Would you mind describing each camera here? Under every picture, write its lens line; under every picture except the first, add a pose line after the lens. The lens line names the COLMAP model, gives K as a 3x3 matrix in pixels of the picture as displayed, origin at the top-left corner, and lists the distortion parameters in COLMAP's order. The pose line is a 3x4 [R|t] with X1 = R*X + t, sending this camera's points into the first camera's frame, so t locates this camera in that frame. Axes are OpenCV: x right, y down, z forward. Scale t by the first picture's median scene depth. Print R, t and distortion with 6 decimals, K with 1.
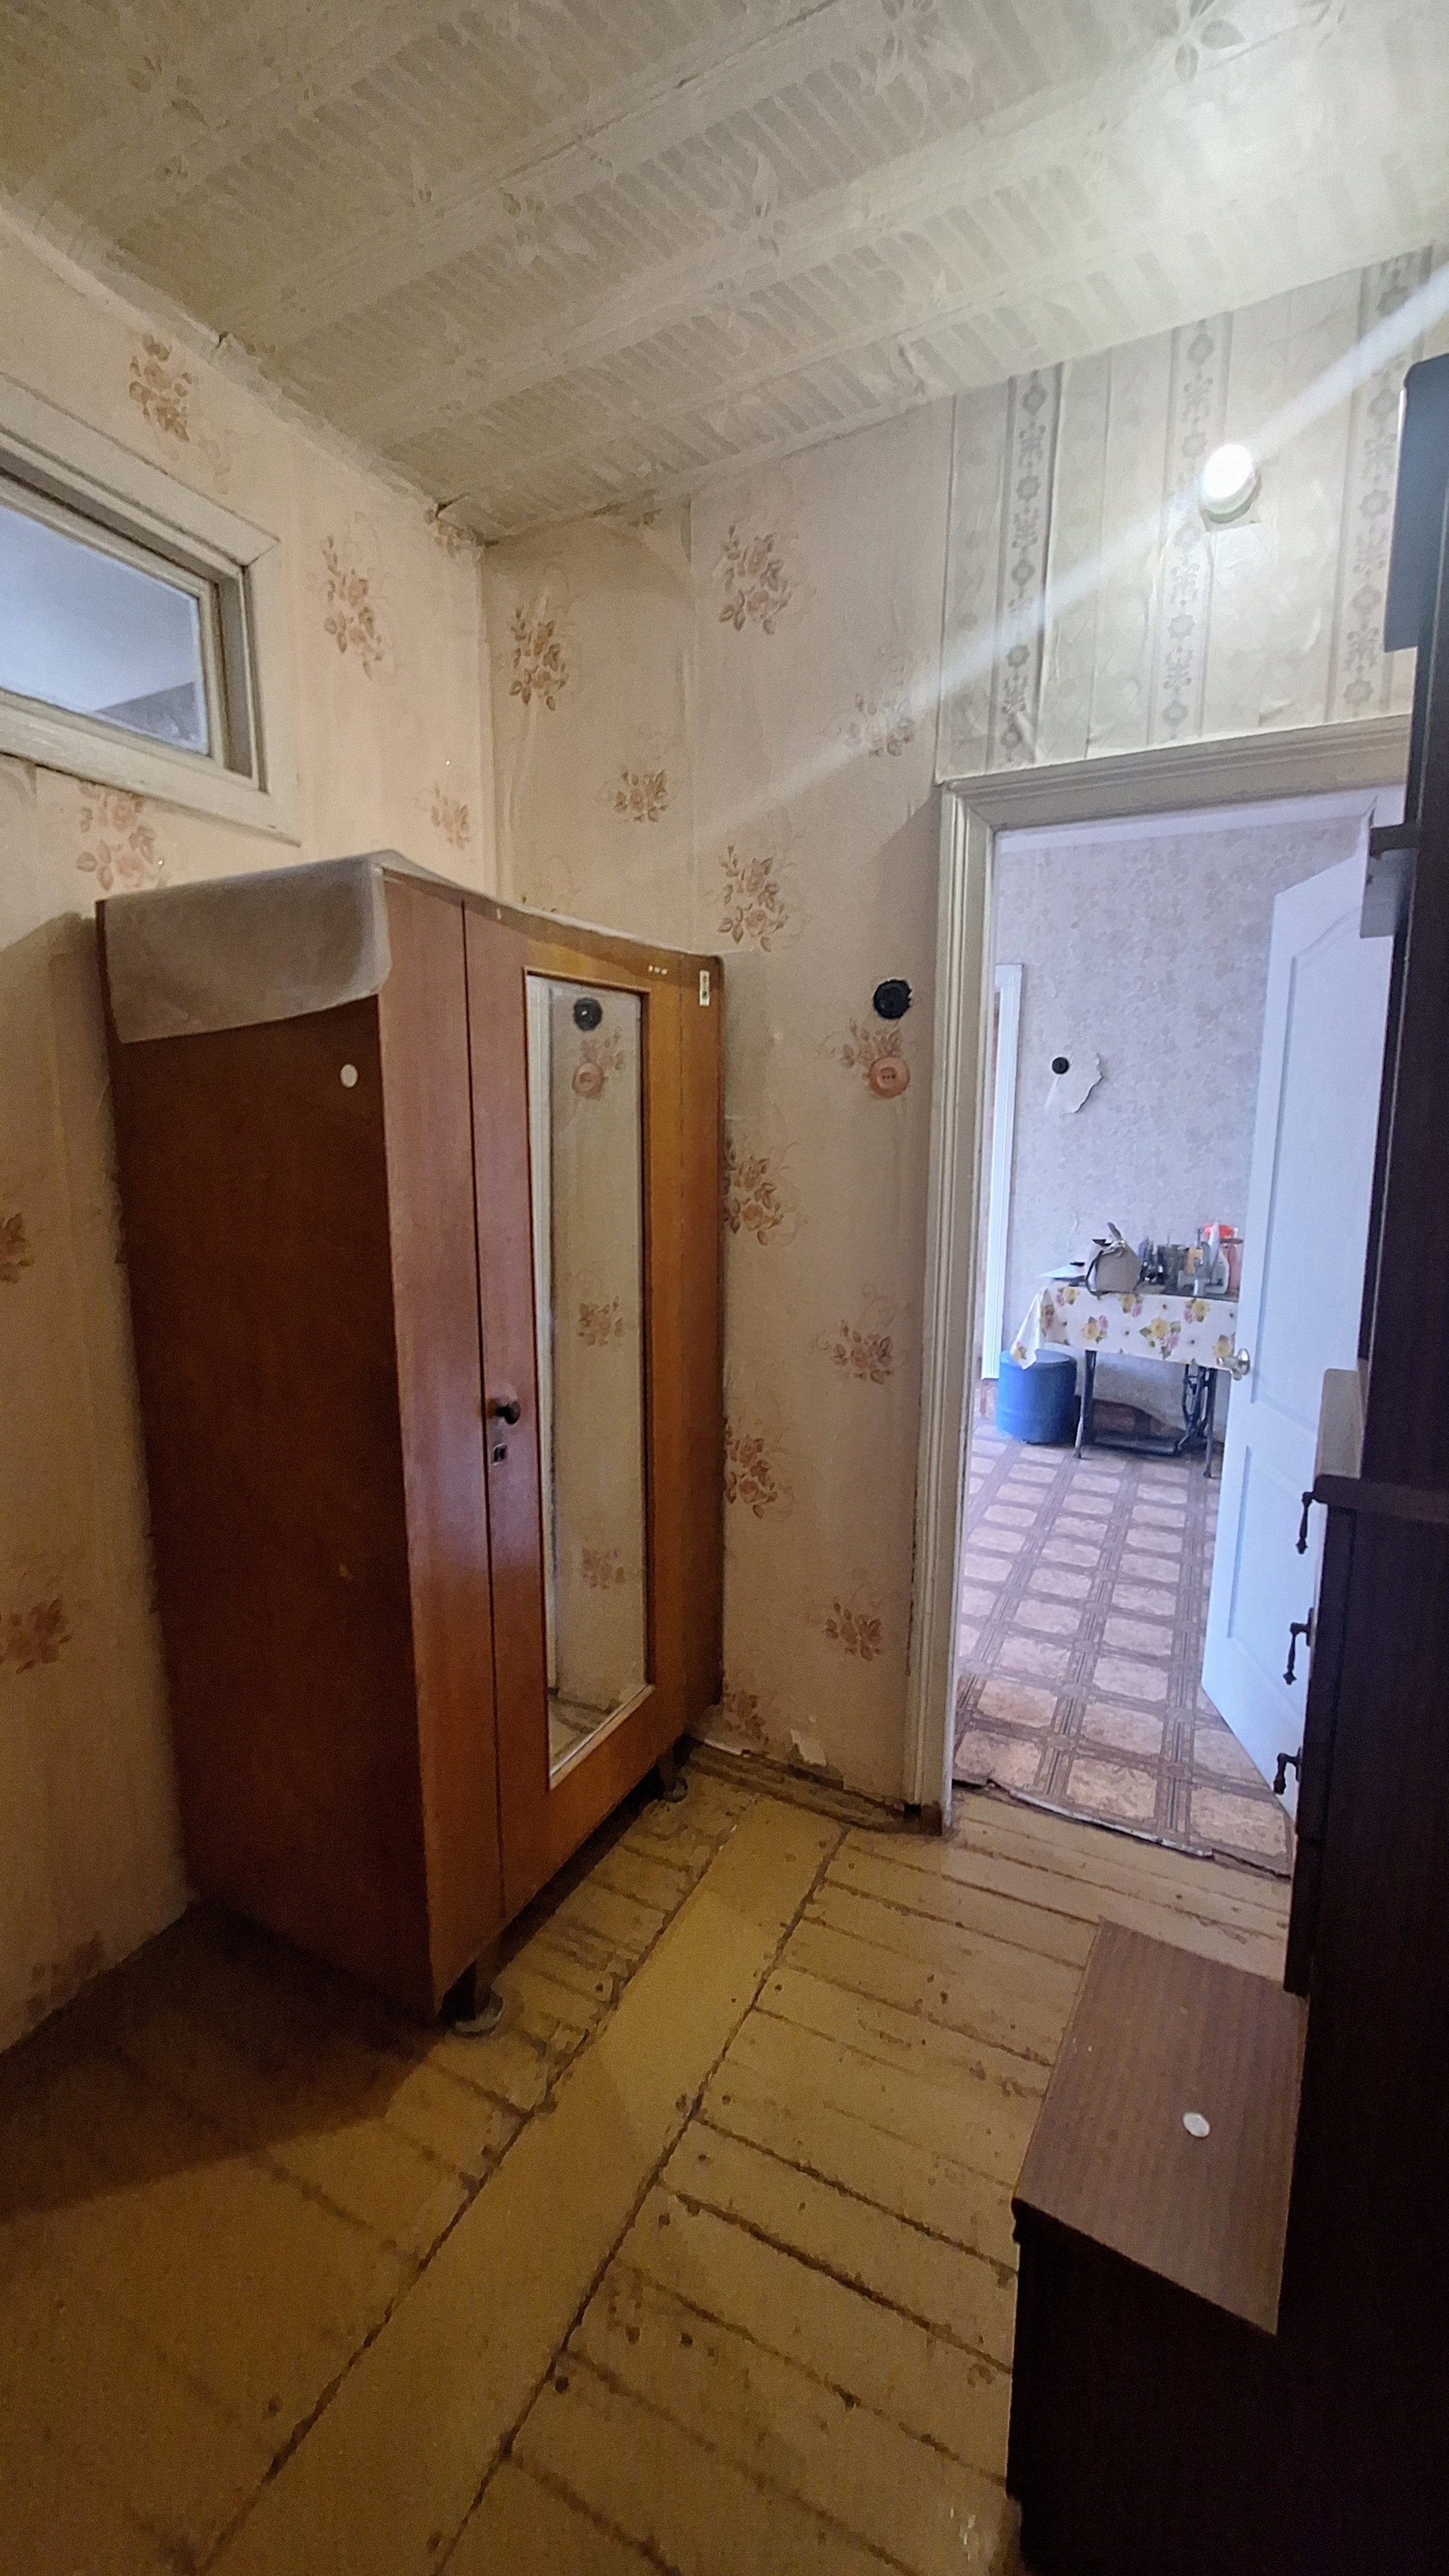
lens RADIAL K [[1031.2, 0, 708.2], [0, 1031.2, 1277.2], [0, 0, 1]] dist [-0.008366, 0.000476]
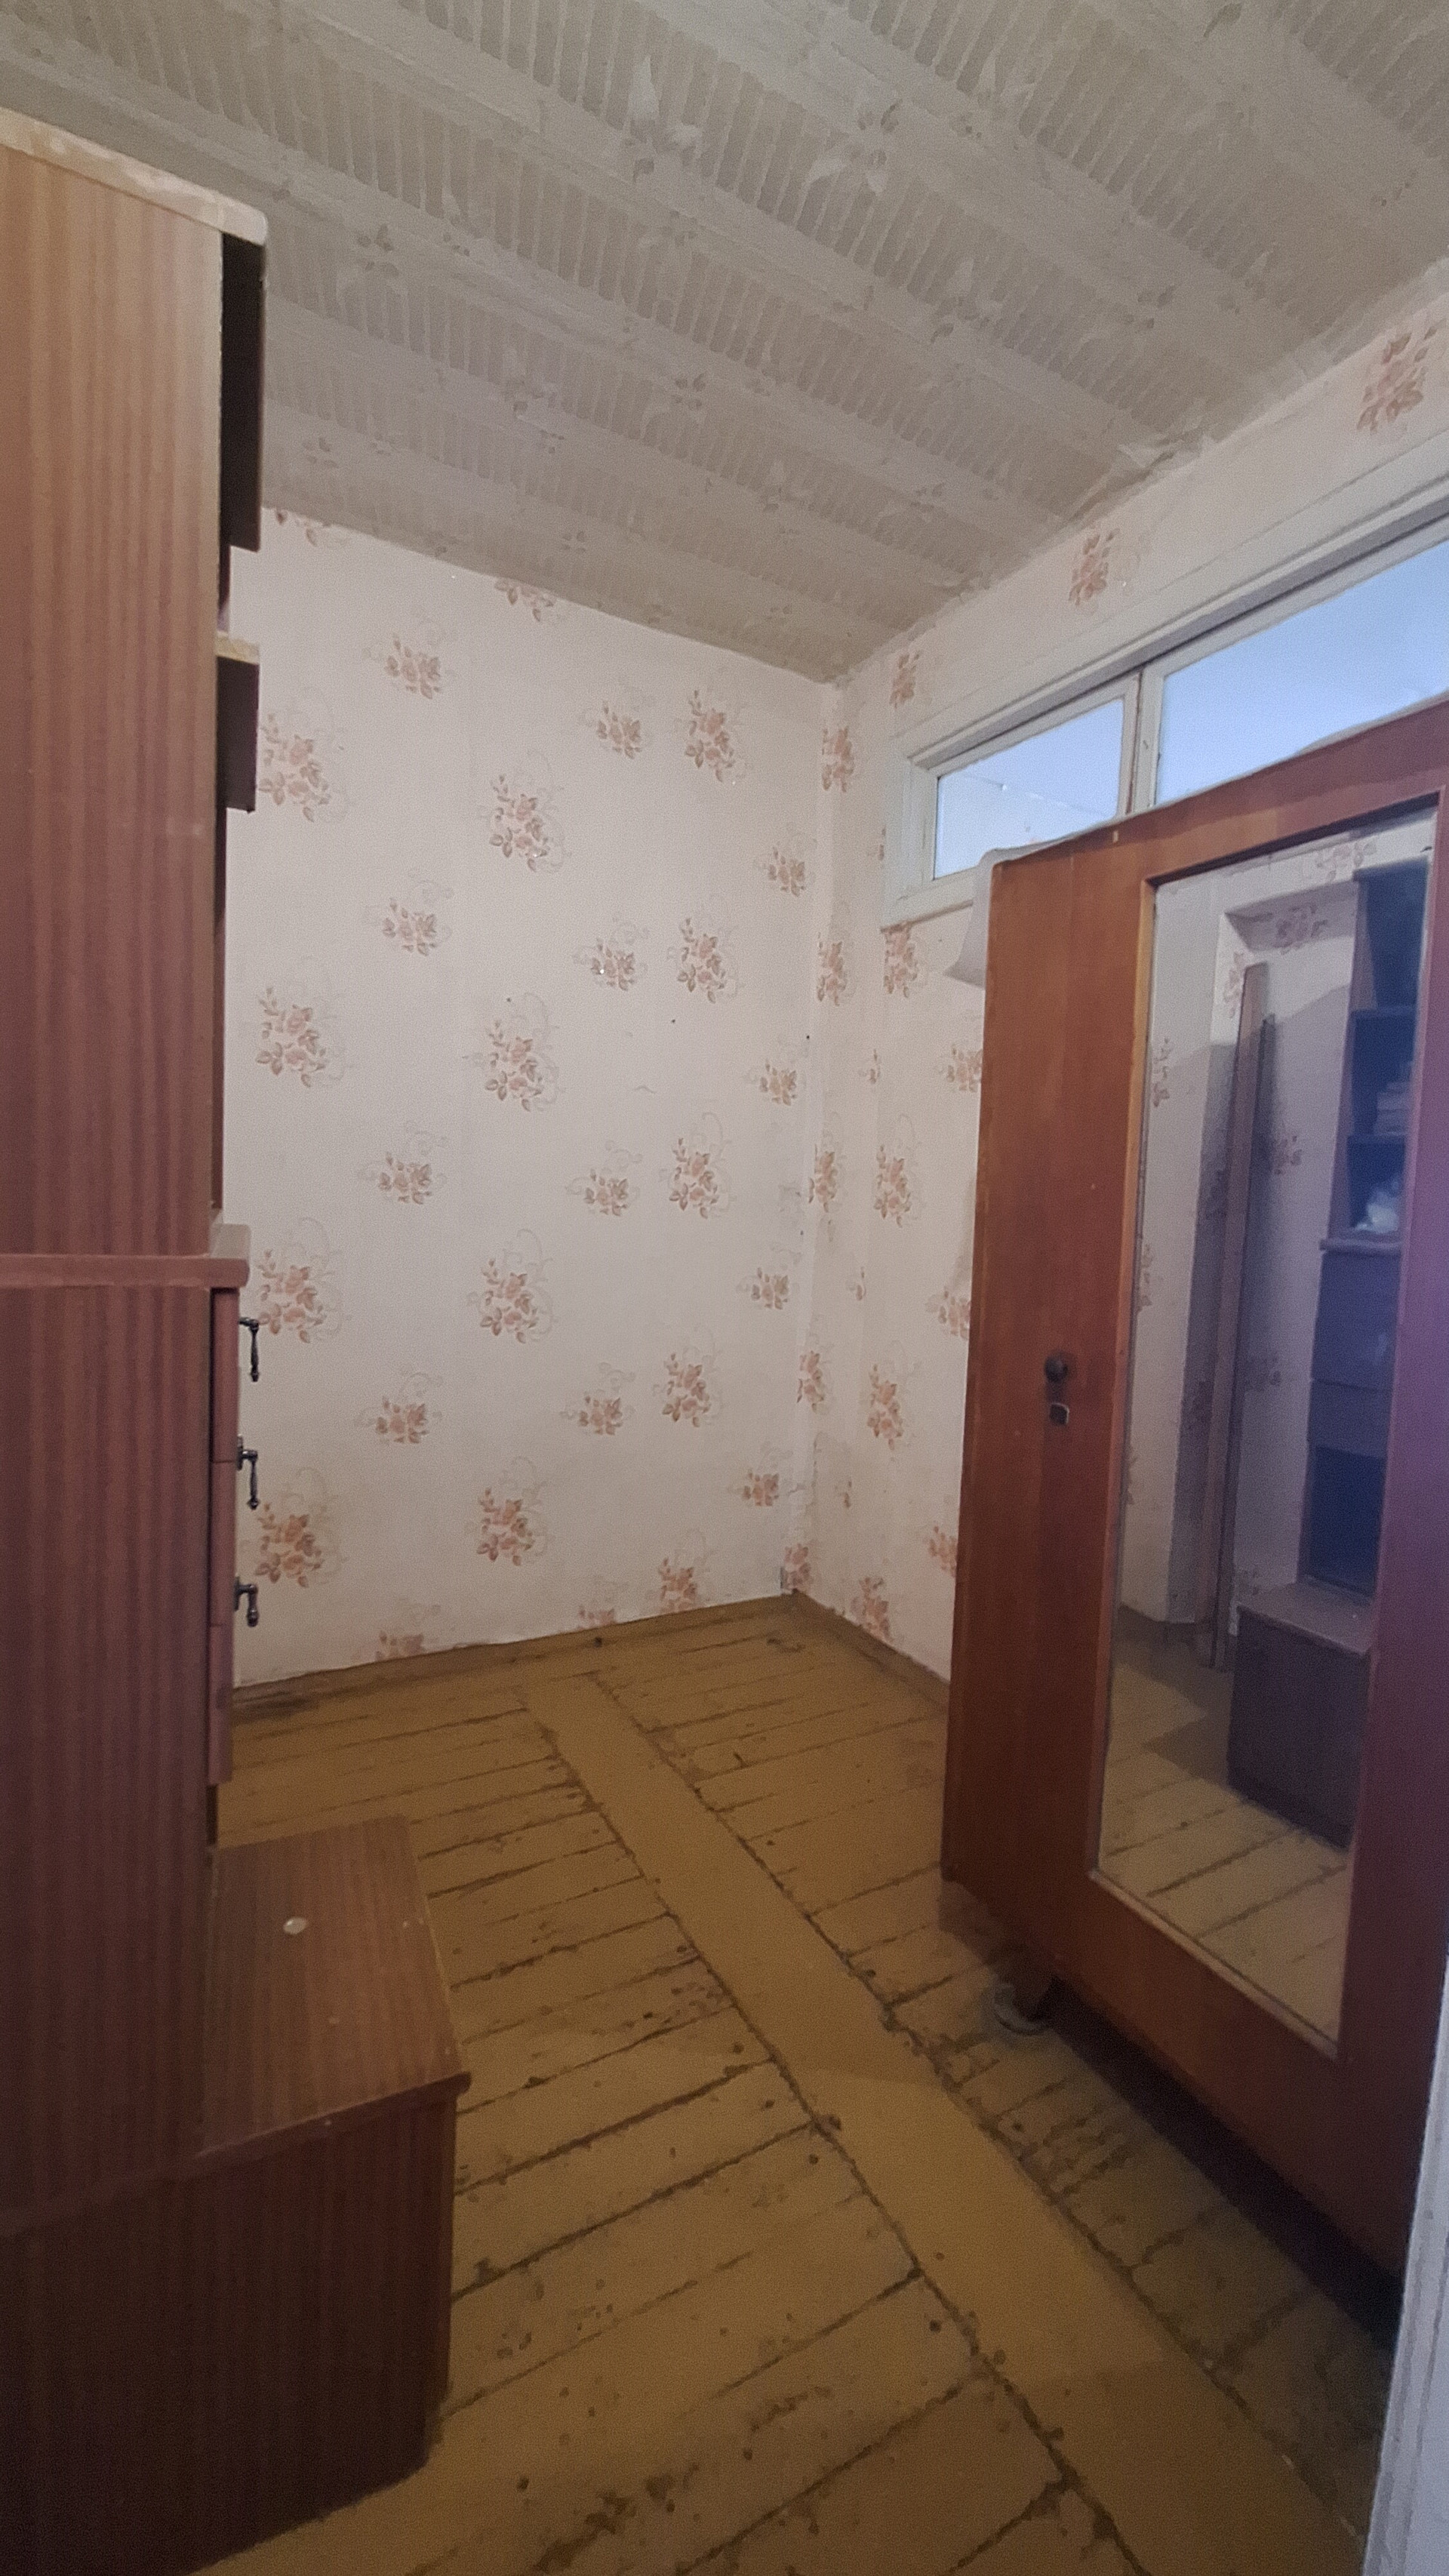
lens RADIAL K [[1031.2, 0, 711.5], [0, 1031.2, 1291.0], [0, 0, 1]] dist [-0.008366, 0.000476]
pose [[-0.565194, 0.052158, -0.823308, 0.771958], [-0.171725, 0.968699, 0.179257, -0.053624], [0.806887, 0.242698, -0.538546, 1.268253]]
